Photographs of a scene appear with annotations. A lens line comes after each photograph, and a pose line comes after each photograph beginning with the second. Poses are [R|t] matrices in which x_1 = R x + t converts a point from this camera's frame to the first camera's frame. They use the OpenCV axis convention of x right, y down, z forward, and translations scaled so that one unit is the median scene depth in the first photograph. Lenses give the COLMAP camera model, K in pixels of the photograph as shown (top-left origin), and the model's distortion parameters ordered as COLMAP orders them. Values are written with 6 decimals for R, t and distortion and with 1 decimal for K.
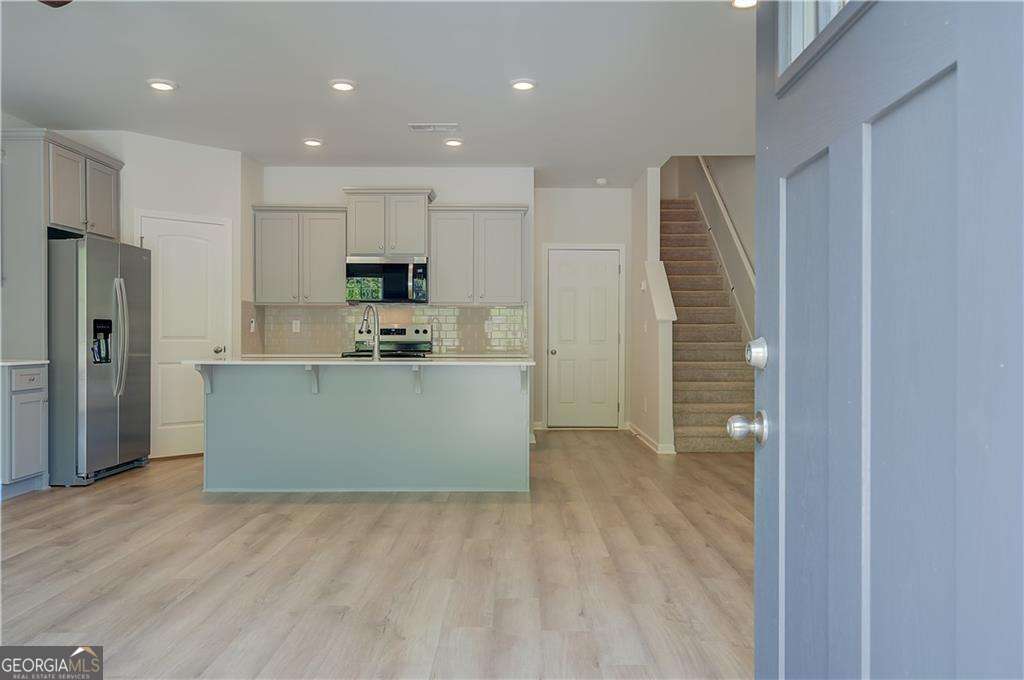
lens RADIAL K [[771.9, 0, 515.1], [0, 771.9, 337.0], [0, 0, 1]] dist [0.004083, -0.011477]
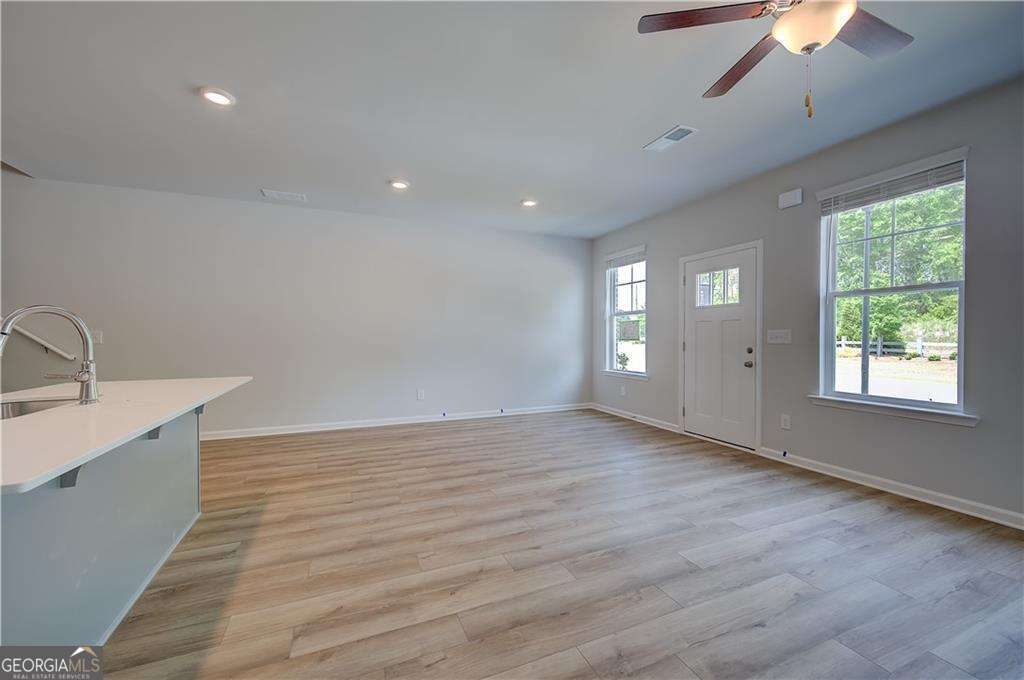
lens RADIAL K [[409.5, 0, 515.1], [0, 409.5, 340.1], [0, 0, 1]] dist [0.006011, -0.001938]
pose [[-0.398985, -0.008855, 0.916915, -0.860105], [0.001481, 0.999946, 0.010301, -0.031925], [-0.916956, 0.005468, -0.398950, 1.191736]]
